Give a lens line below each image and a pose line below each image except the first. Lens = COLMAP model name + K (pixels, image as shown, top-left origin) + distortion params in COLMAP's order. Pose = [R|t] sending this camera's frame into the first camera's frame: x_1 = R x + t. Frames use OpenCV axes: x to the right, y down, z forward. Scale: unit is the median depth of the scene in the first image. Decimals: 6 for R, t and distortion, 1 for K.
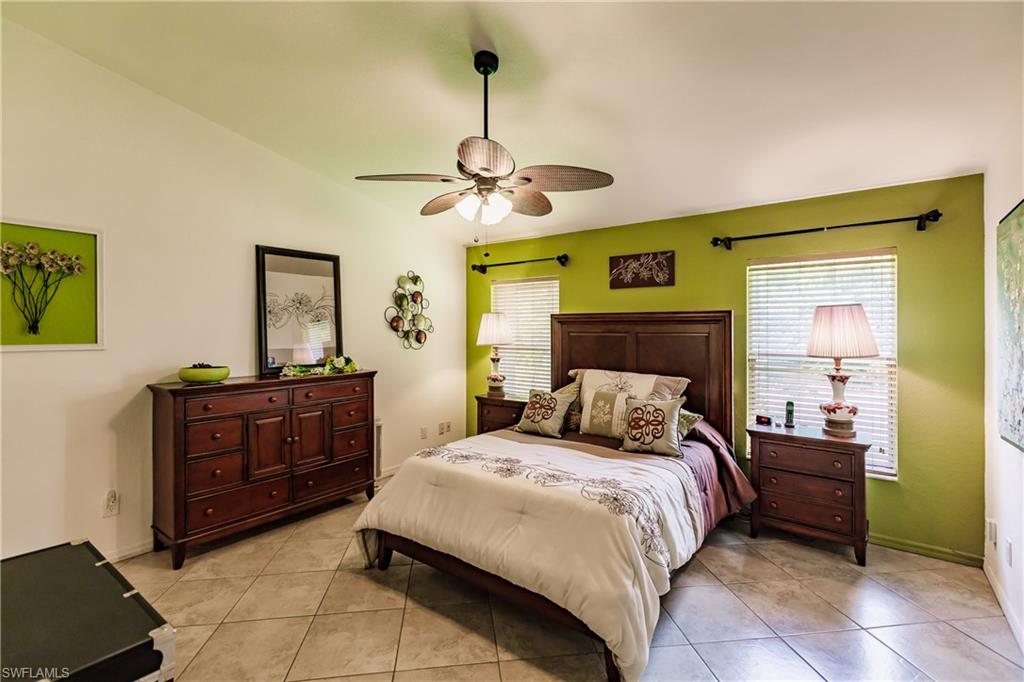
lens RADIAL K [[478.4, 0, 519.4], [0, 478.4, 328.7], [0, 0, 1]] dist [-0.000612, 0.000431]
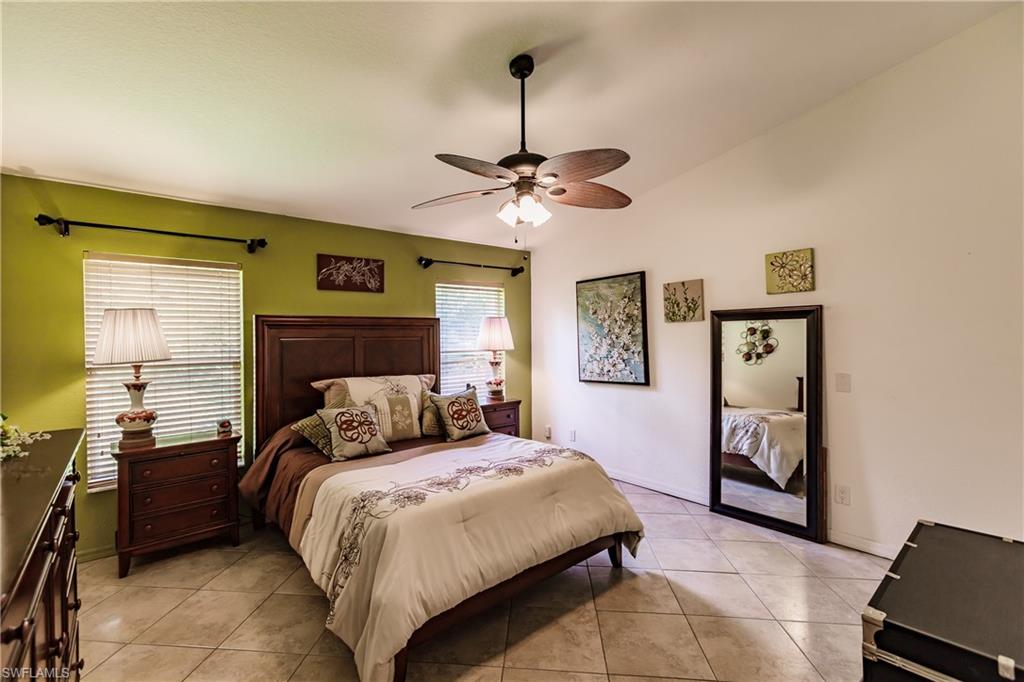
lens RADIAL K [[456.3, 0, 511.3], [0, 456.3, 338.2], [0, 0, 1]] dist [-0.000235, 0.000100]
pose [[0.205717, -0.015052, 0.978496, -0.623407], [0.008692, 0.999870, 0.013553, 0.000242], [-0.978573, 0.005717, 0.205821, 0.507309]]
